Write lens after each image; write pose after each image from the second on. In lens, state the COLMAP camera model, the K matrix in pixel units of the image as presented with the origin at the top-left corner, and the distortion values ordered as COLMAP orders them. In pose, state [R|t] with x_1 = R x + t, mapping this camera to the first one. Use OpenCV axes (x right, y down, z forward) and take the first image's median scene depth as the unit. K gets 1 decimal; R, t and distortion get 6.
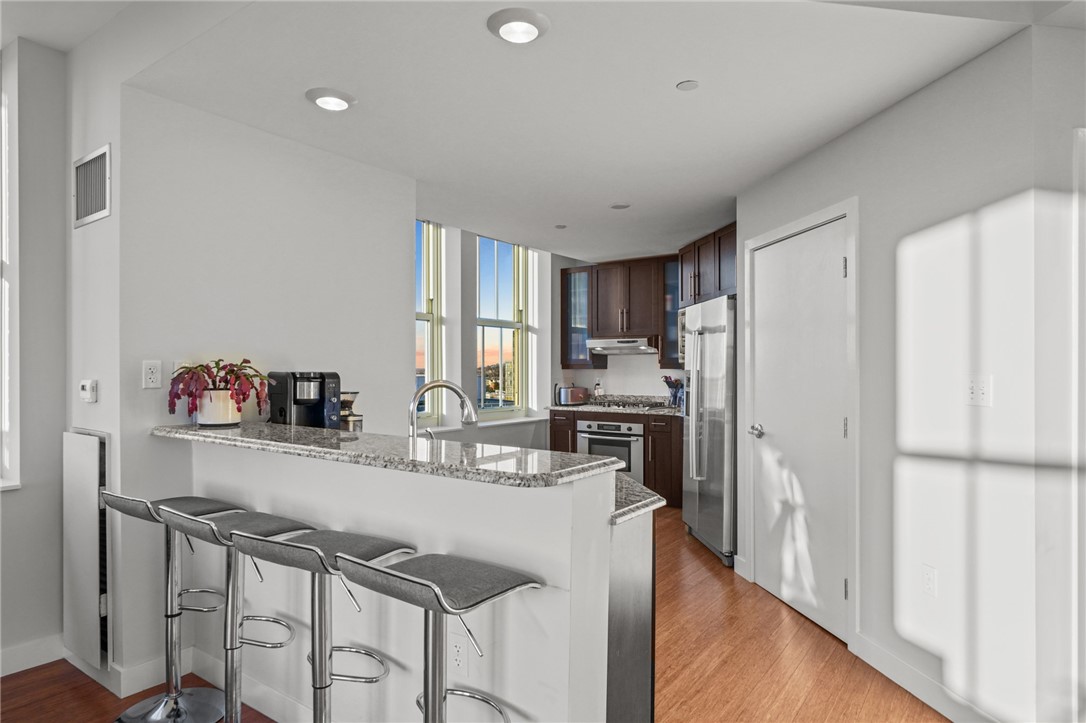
lens RADIAL K [[632.4, 0, 540.6], [0, 632.4, 369.4], [0, 0, 1]] dist [-0.000633, 0.000083]
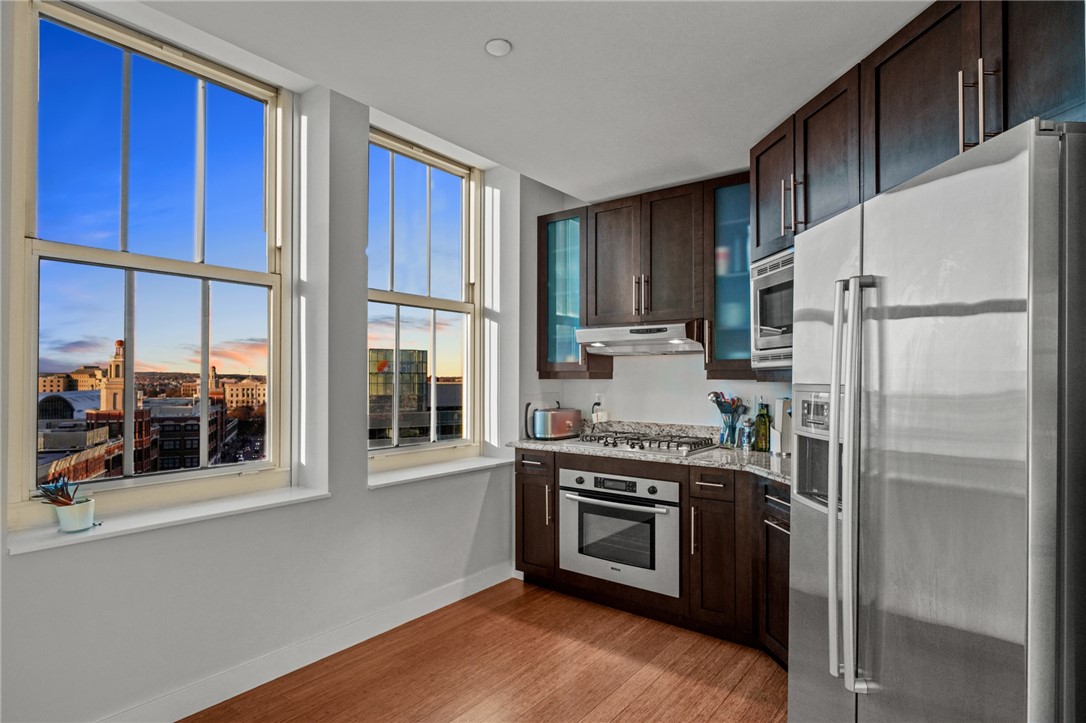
lens RADIAL K [[576.2, 0, 541.3], [0, 576.2, 370.3], [0, 0, 1]] dist [0.000651, 0.000103]
pose [[0.999677, 0.002806, -0.025276, 0.071151], [-0.003116, 0.999920, -0.012268, -0.002722], [0.025240, 0.012343, 0.999605, 0.623373]]
